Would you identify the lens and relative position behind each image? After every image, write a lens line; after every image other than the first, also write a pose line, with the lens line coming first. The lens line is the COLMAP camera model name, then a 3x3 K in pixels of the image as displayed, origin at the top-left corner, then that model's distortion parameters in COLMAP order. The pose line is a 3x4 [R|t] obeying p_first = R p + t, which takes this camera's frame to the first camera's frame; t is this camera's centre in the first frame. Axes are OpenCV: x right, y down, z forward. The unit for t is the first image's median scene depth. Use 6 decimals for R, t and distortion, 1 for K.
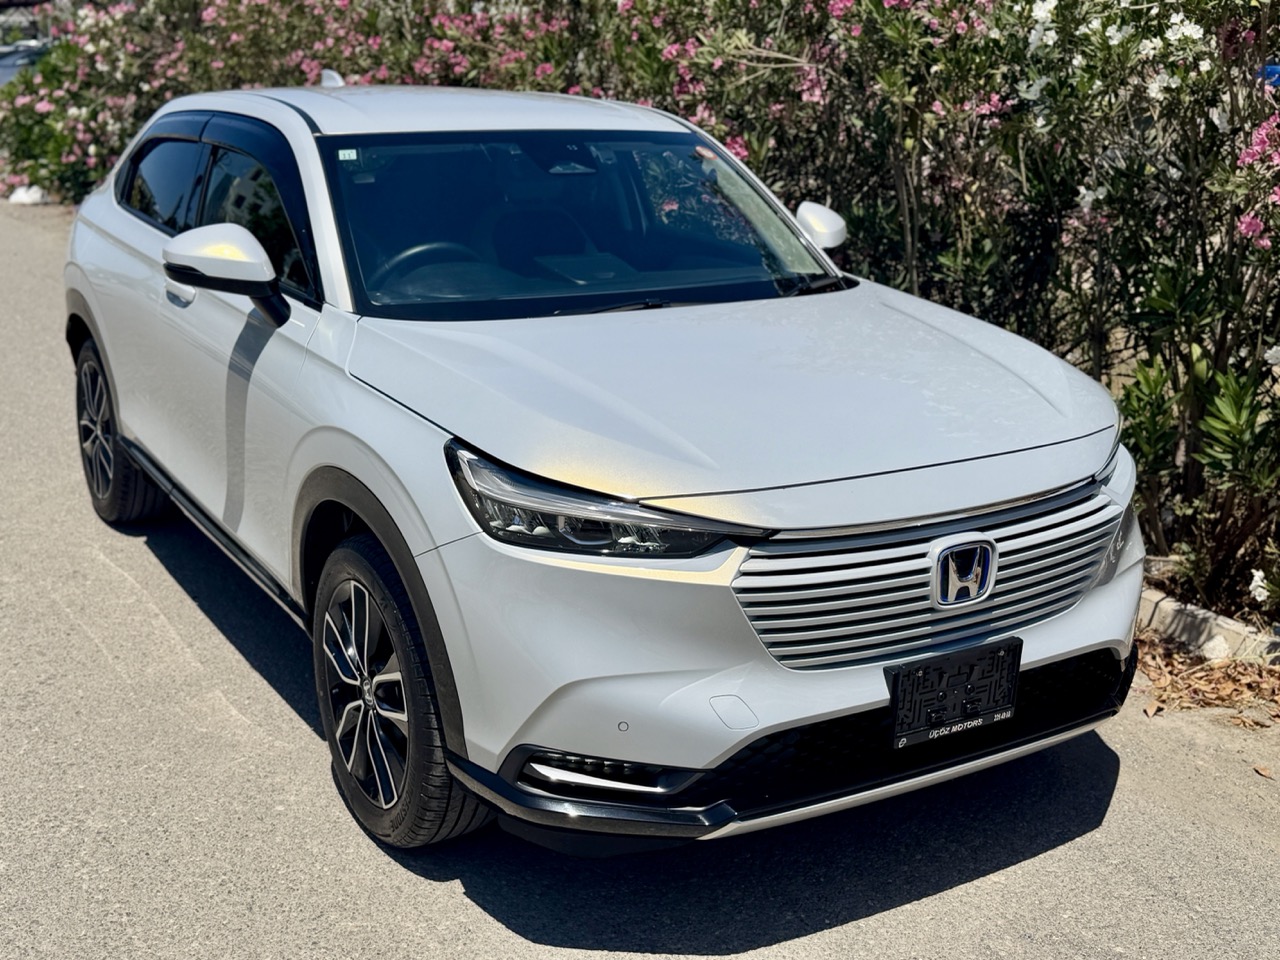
lens RADIAL K [[1450.9, 0, 638.8], [0, 1450.9, 487.0], [0, 0, 1]] dist [0.056480, 0.000000]
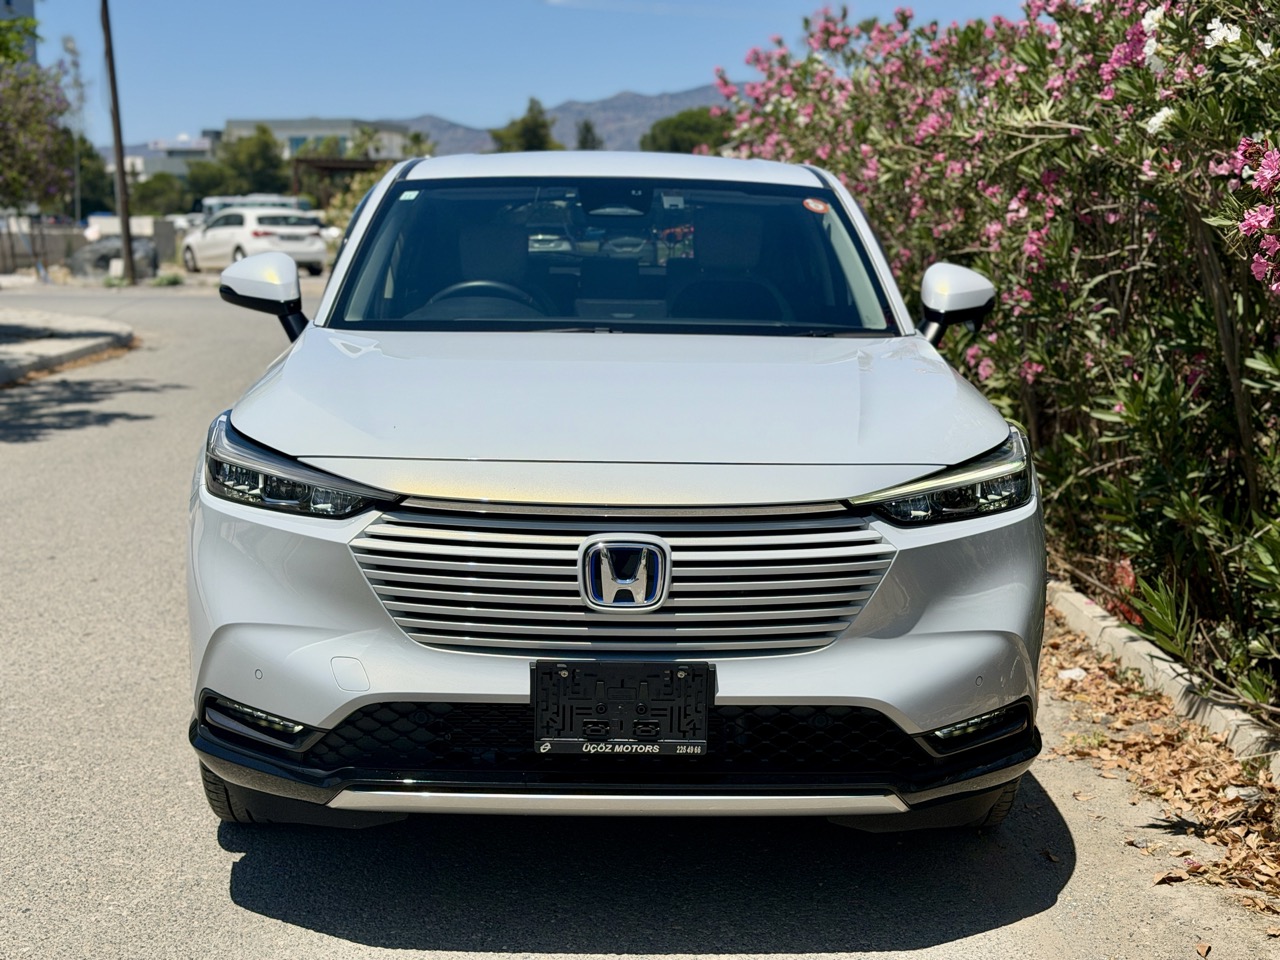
lens RADIAL K [[1792.9, 0, 632.9], [0, 1792.9, 474.6], [0, 0, 1]] dist [-0.011391, 0.000000]
pose [[0.889684, 0.074316, -0.450489, 0.747758], [-0.138230, 0.984202, -0.110633, 0.123079], [0.435150, 0.160700, 0.885901, -0.034870]]
